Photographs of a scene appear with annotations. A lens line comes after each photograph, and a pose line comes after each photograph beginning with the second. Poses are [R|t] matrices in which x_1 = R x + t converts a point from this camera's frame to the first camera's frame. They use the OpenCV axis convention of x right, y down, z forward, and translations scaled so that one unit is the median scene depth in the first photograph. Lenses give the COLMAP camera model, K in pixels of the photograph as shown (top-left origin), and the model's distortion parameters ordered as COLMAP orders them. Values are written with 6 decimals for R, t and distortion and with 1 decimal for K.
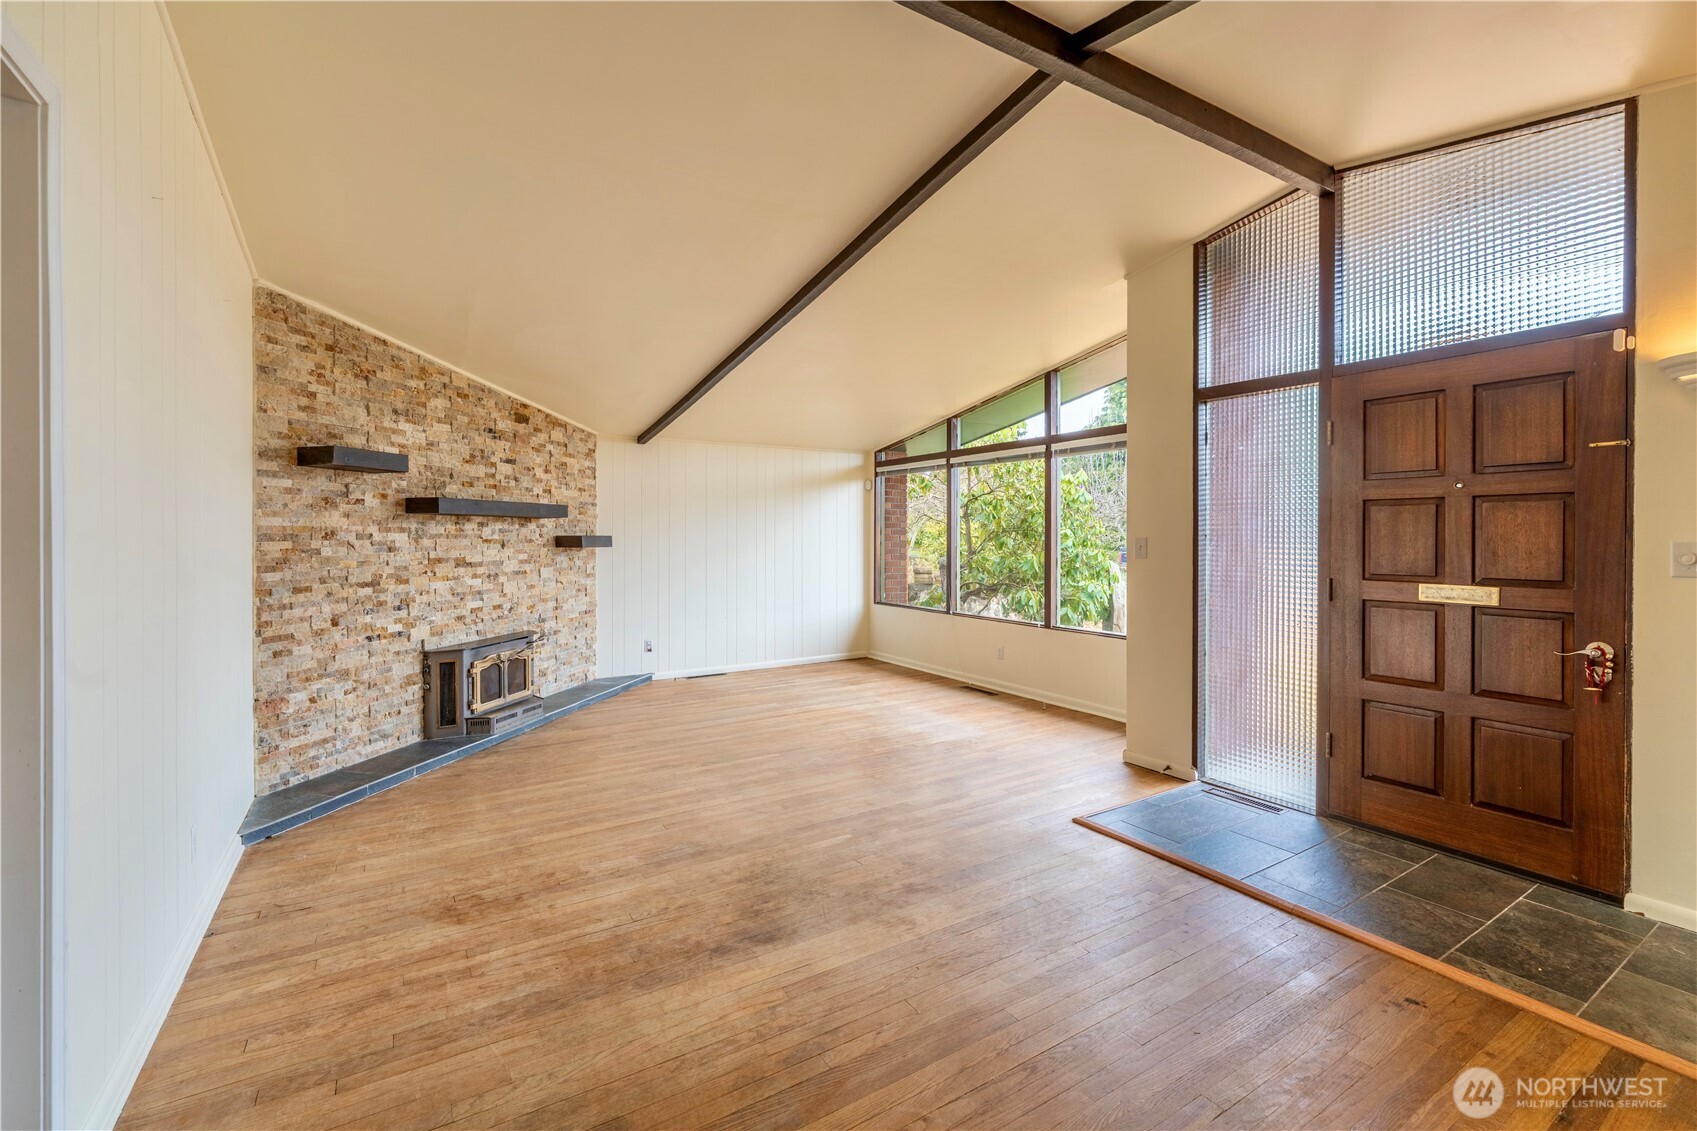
lens RADIAL K [[726.4, 0, 847.0], [0, 726.4, 536.9], [0, 0, 1]] dist [-0.000582, -0.000296]
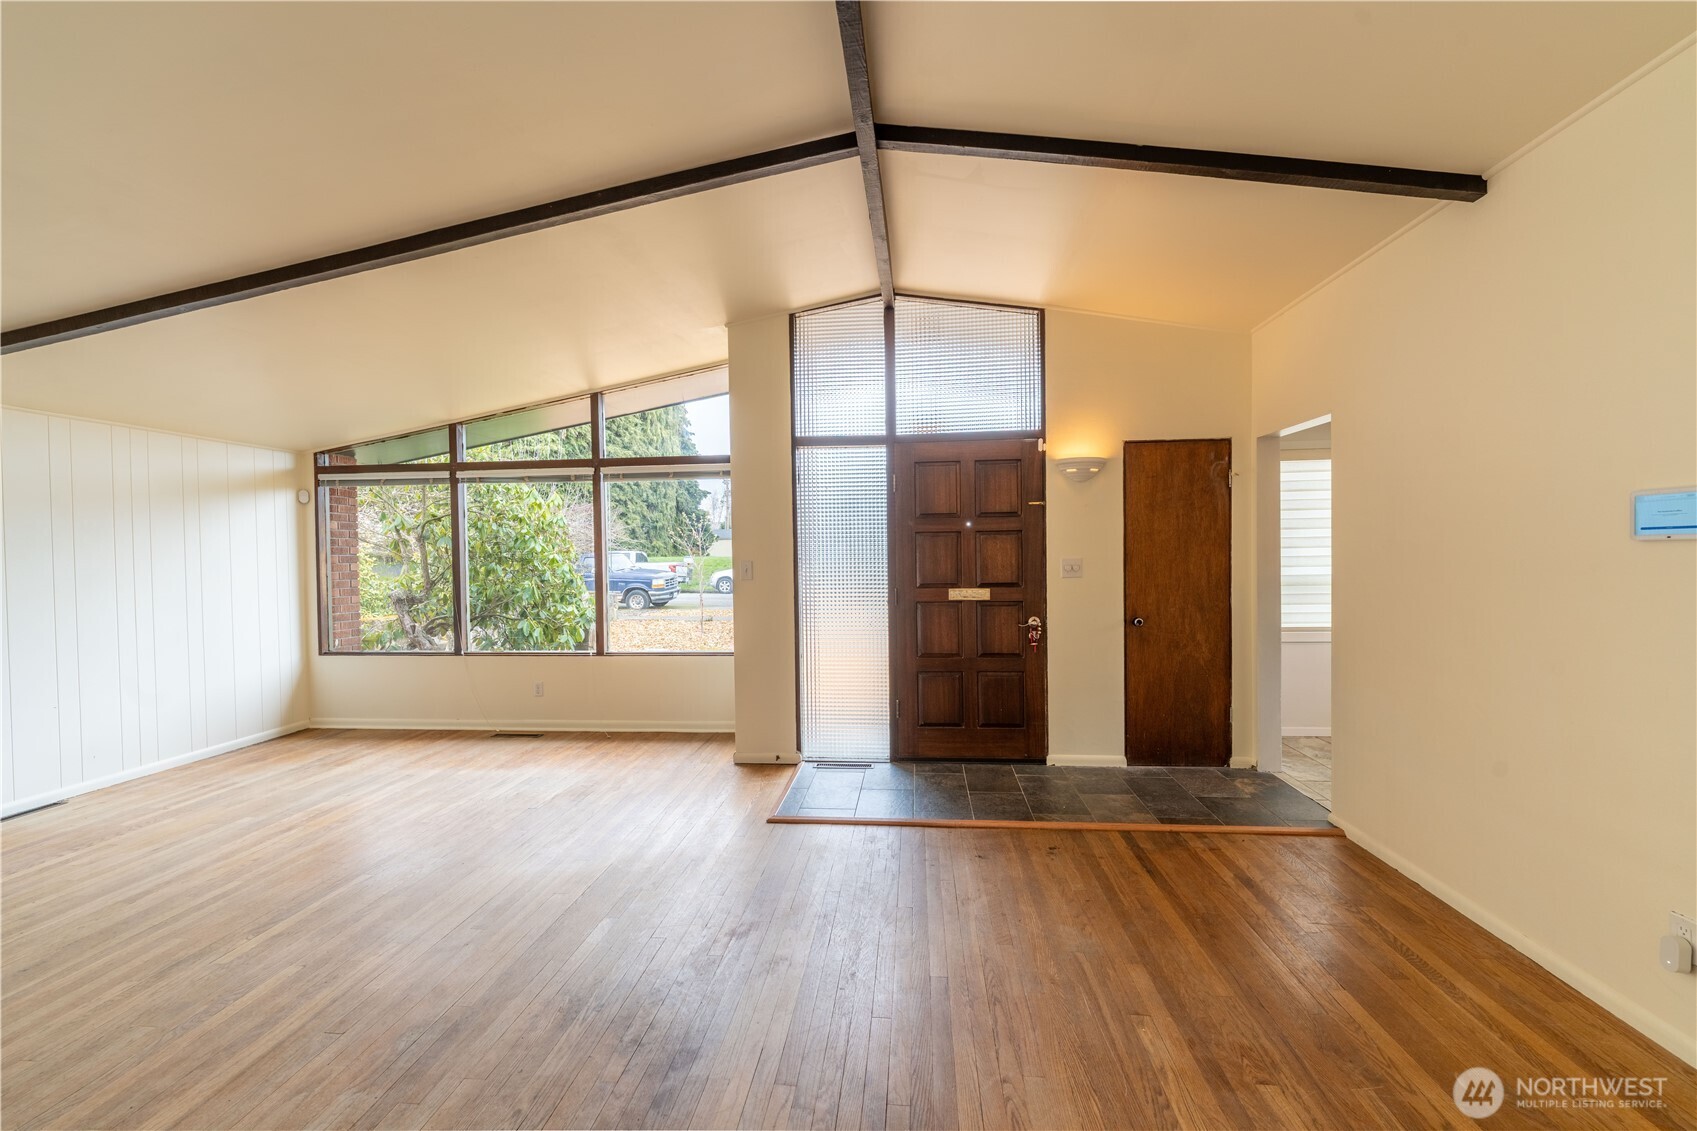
lens RADIAL K [[696.0, 0, 850.8], [0, 696.0, 563.4], [0, 0, 1]] dist [-0.000131, -0.000286]
pose [[0.601108, -0.017267, 0.798981, -0.438111], [0.014745, 0.999836, 0.010514, -0.005367], [-0.799032, 0.005461, 0.601264, 0.269701]]
